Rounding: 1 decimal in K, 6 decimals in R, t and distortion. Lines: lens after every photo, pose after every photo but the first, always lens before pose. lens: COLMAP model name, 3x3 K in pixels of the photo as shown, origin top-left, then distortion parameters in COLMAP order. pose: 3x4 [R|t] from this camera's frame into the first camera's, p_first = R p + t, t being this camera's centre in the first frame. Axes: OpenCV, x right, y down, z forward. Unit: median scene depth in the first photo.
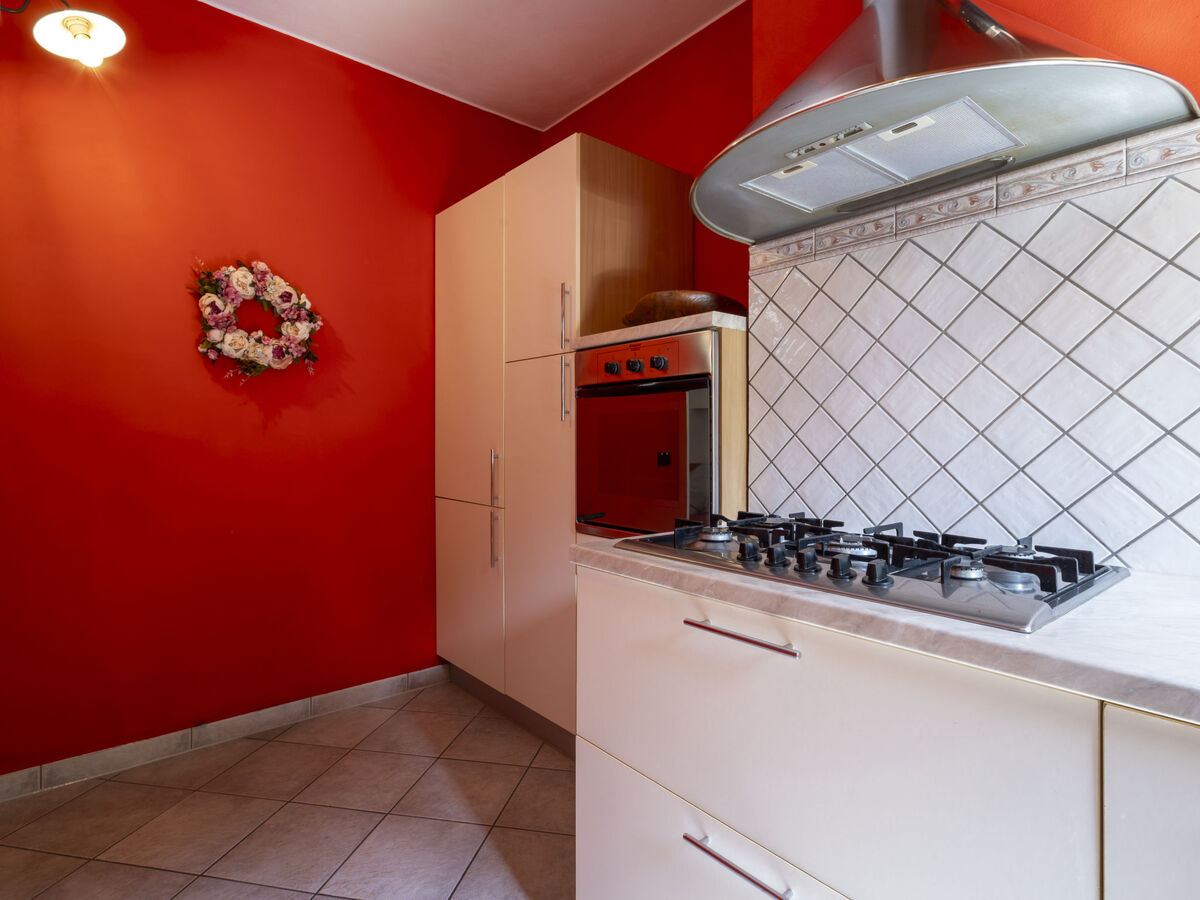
lens RADIAL K [[637.6, 0, 598.7], [0, 637.6, 441.6], [0, 0, 1]] dist [0.015594, -0.007096]
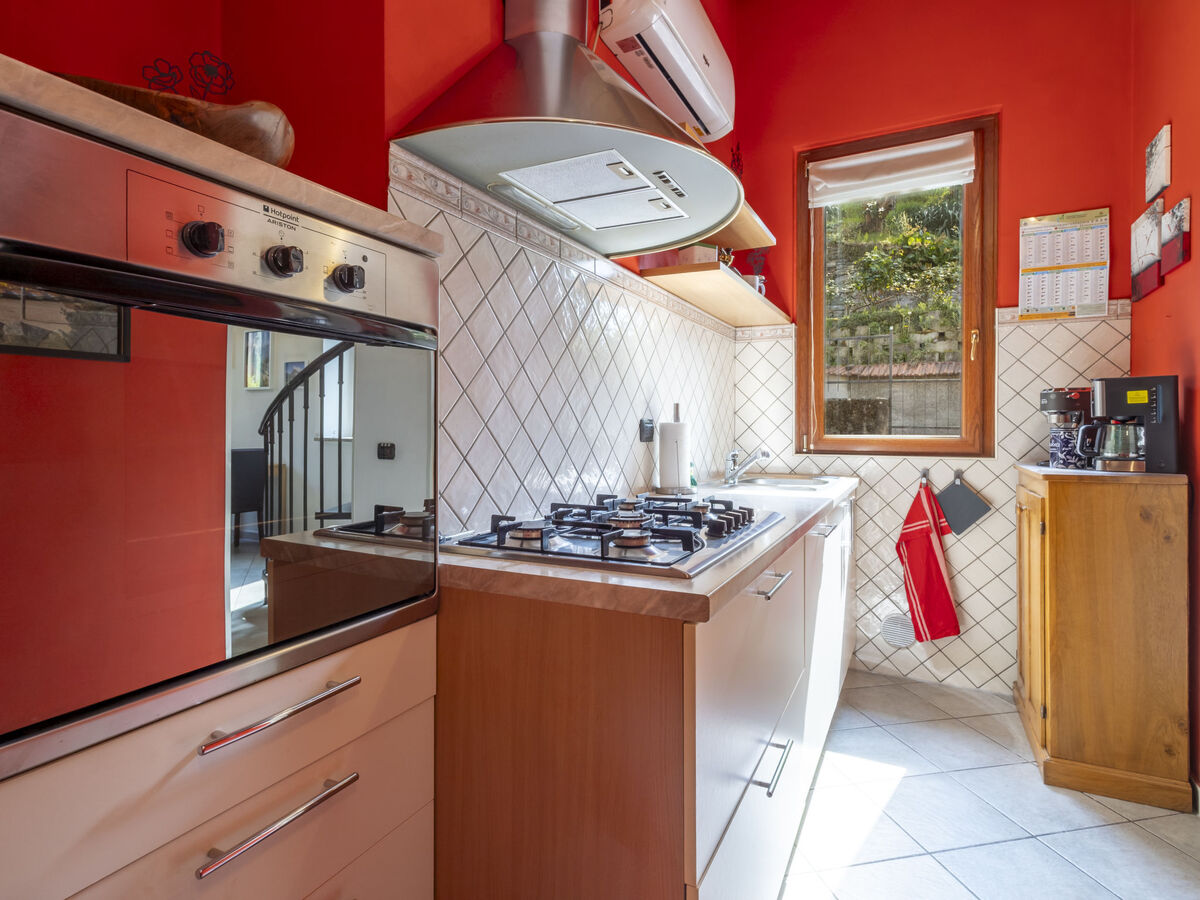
lens RADIAL K [[637.6, 0, 599.9], [0, 637.6, 446.5], [0, 0, 1]] dist [0.015594, -0.007096]
pose [[-0.383486, -0.003335, 0.923541, -0.547512], [0.022532, 0.999662, 0.012966, 0.013304], [-0.923272, 0.025782, -0.383281, 1.232151]]
